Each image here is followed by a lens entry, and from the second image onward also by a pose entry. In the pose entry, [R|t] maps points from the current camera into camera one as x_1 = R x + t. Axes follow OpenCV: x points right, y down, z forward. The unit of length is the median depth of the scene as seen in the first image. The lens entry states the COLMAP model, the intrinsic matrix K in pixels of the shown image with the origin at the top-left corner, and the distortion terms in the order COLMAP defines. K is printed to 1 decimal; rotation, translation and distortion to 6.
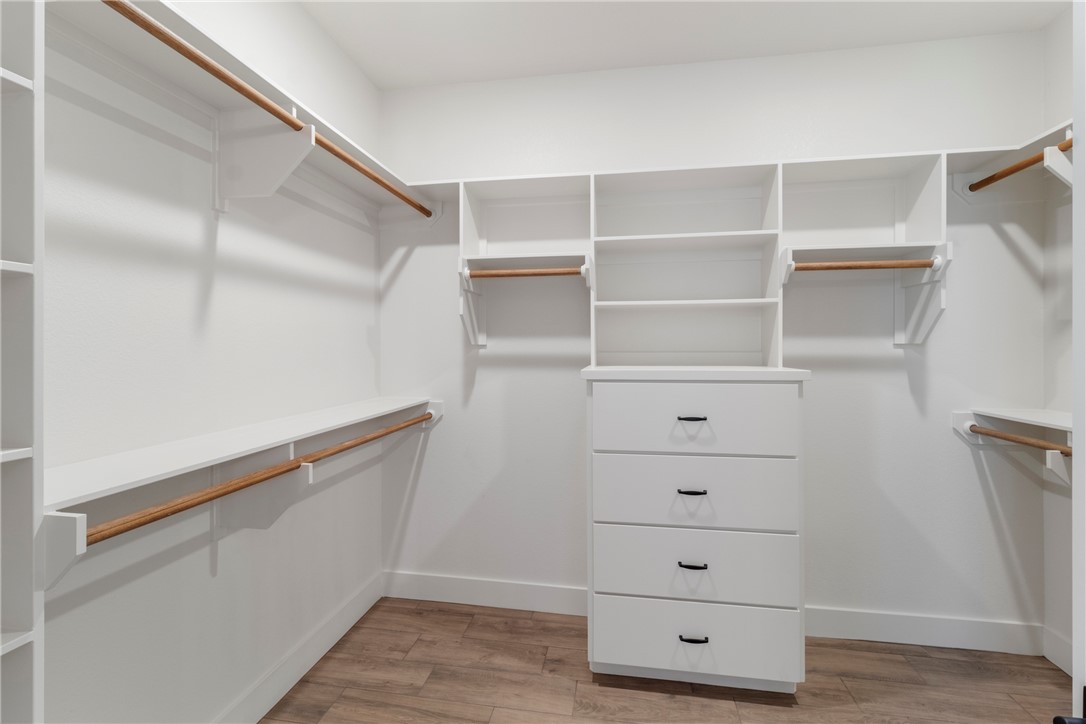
lens RADIAL K [[509.6, 0, 541.1], [0, 509.6, 360.8], [0, 0, 1]] dist [0.006267, 0.000146]
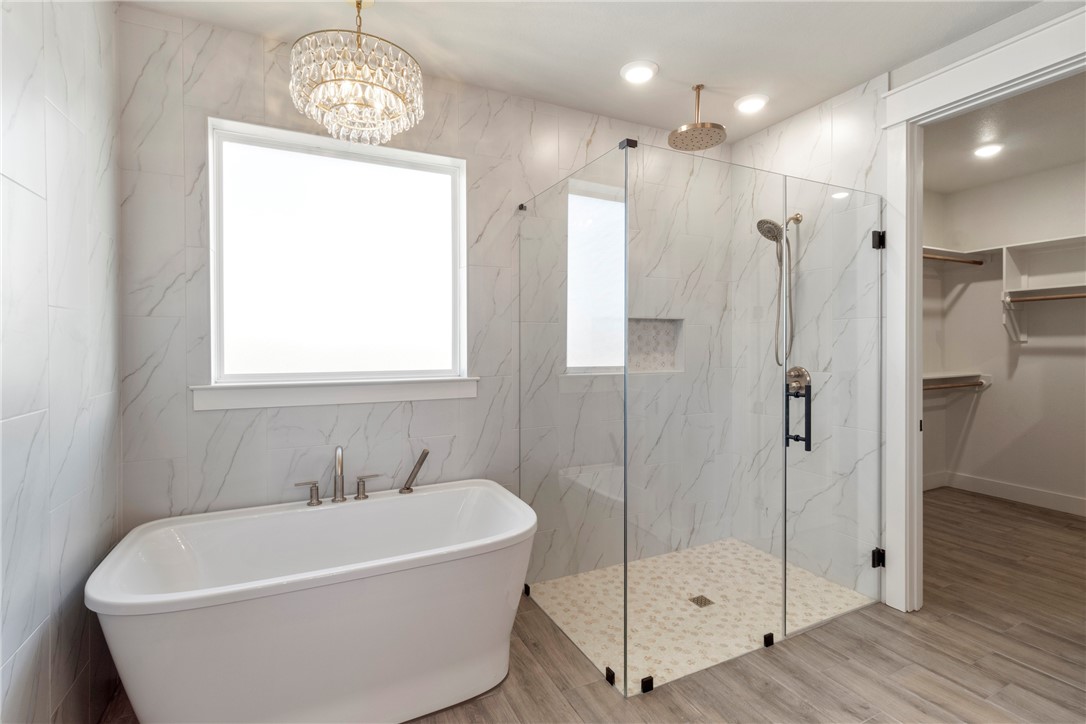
lens RADIAL K [[509.6, 0, 544.7], [0, 509.6, 341.8], [0, 0, 1]] dist [0.006267, 0.000146]
pose [[0.591099, -0.000396, -0.806599, 0.298893], [0.001168, 0.999999, 0.000365, -0.031990], [0.806598, -0.001158, 0.591099, -1.184133]]
